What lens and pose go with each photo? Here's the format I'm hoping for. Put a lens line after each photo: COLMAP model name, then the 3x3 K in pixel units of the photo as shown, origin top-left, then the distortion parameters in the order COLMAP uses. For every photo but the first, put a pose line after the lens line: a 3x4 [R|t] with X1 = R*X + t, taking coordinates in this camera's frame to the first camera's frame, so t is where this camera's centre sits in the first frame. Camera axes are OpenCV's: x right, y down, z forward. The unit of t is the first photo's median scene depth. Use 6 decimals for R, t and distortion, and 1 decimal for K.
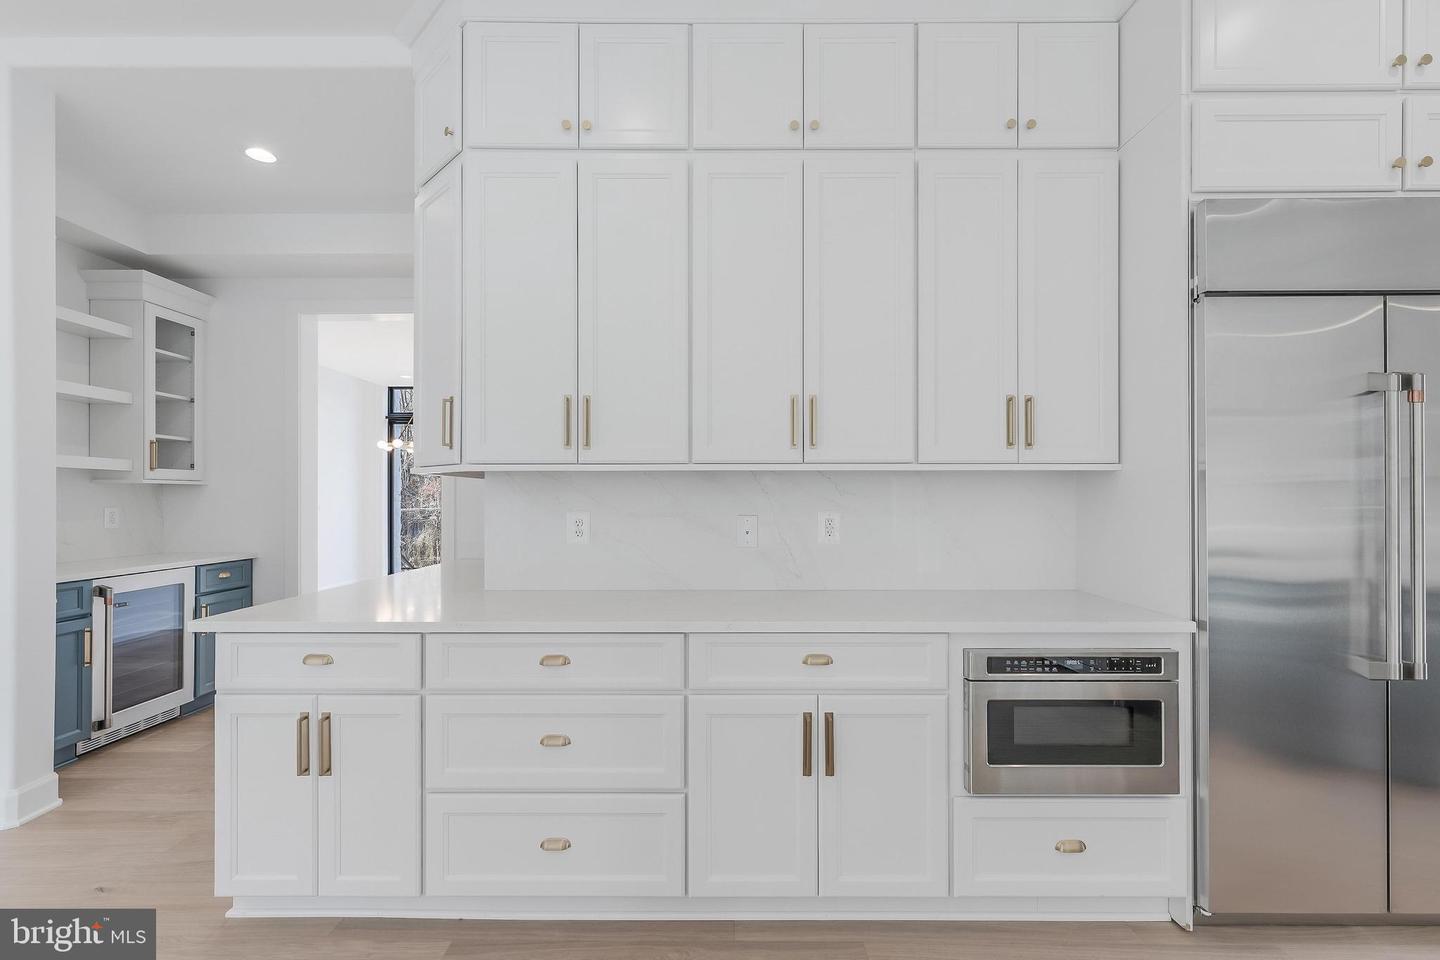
lens RADIAL K [[665.5, 0, 721.1], [0, 665.5, 485.1], [0, 0, 1]] dist [0.001327, -0.000195]
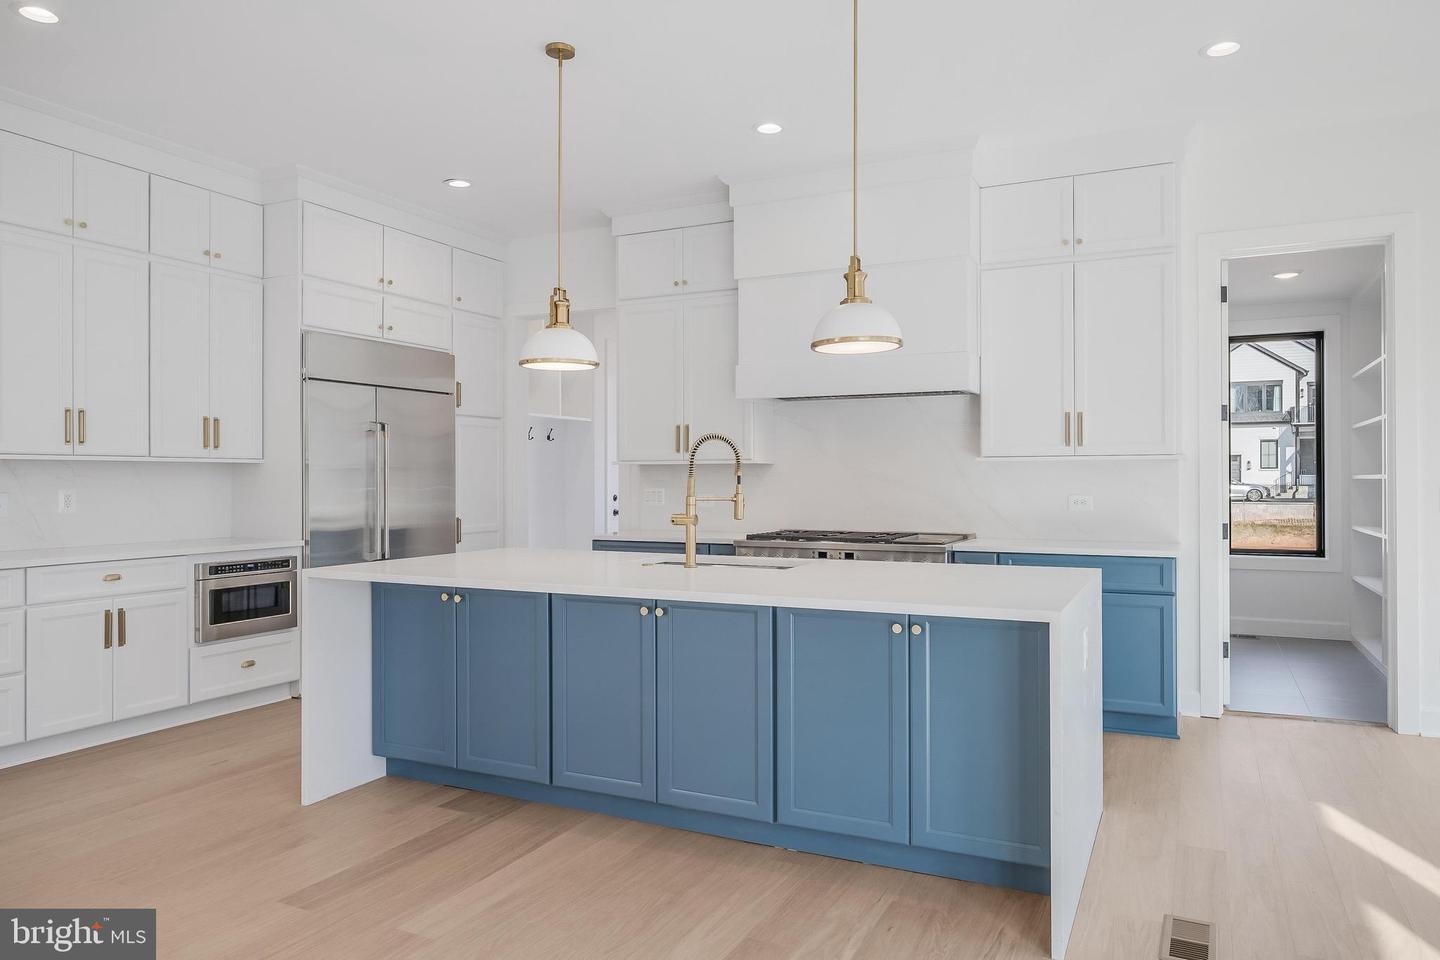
lens RADIAL K [[963.0, 0, 720.0], [0, 963.0, 480.0], [0, 0, 1]] dist [-0.003912, 0.000333]
pose [[0.431533, -0.000038, 0.902097, -1.343035], [-0.008912, 0.999951, 0.004305, 0.000136], [-0.902053, -0.009898, 0.431511, -1.360741]]
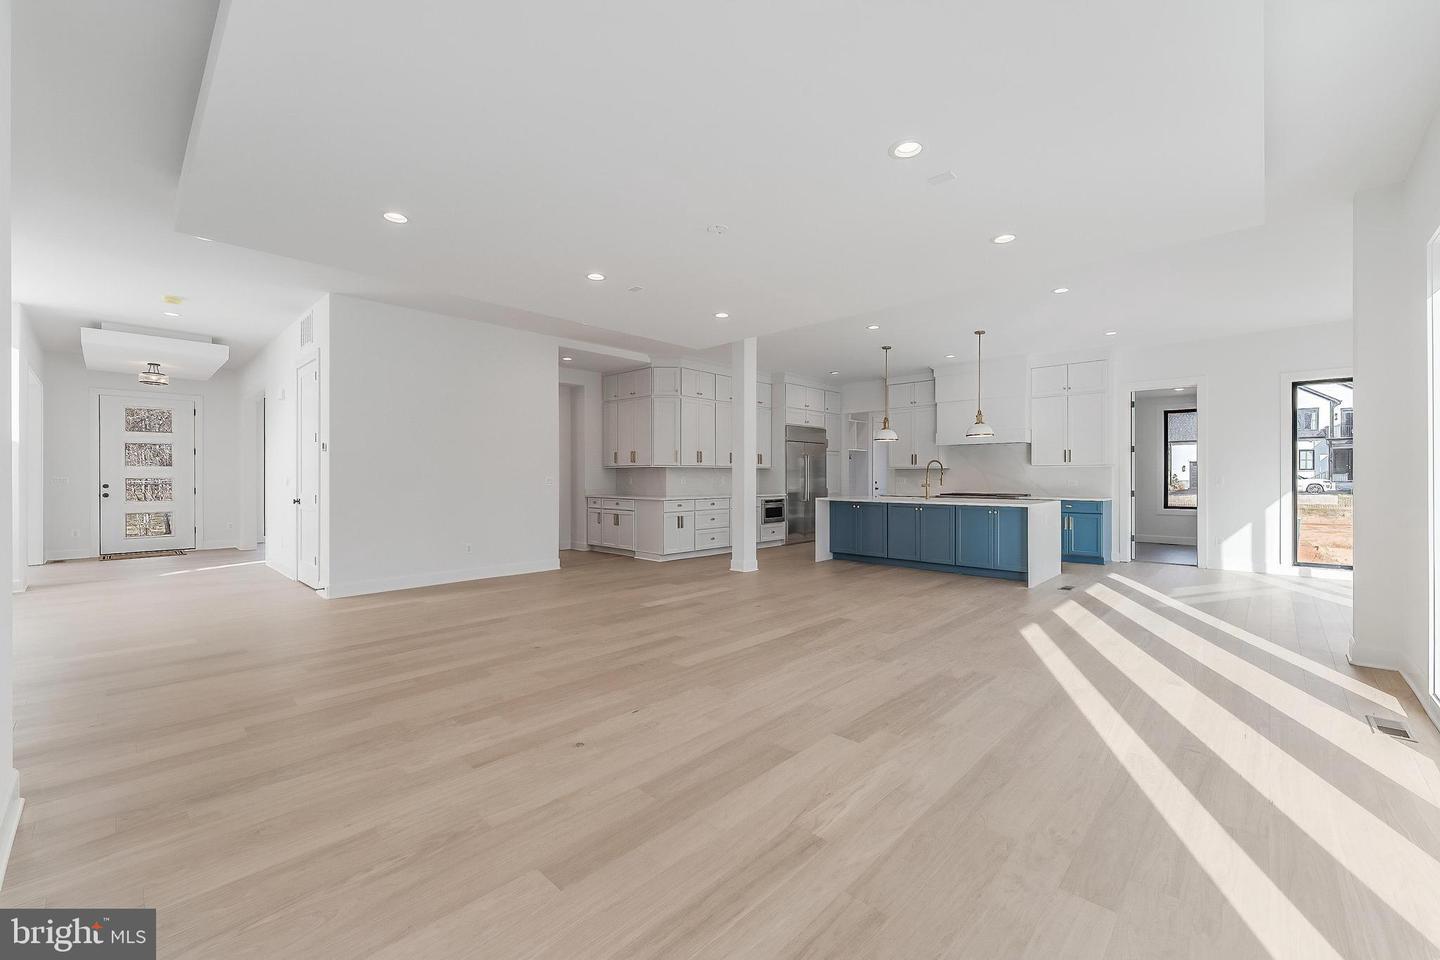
lens RADIAL K [[575.4, 0, 723.5], [0, 575.4, 486.6], [0, 0, 1]] dist [0.001429, 0.000050]
pose [[0.676772, -0.010751, 0.736115, -3.508851], [-0.008907, 0.999701, 0.022789, 0.020179], [-0.736139, -0.021980, 0.676473, -2.127819]]
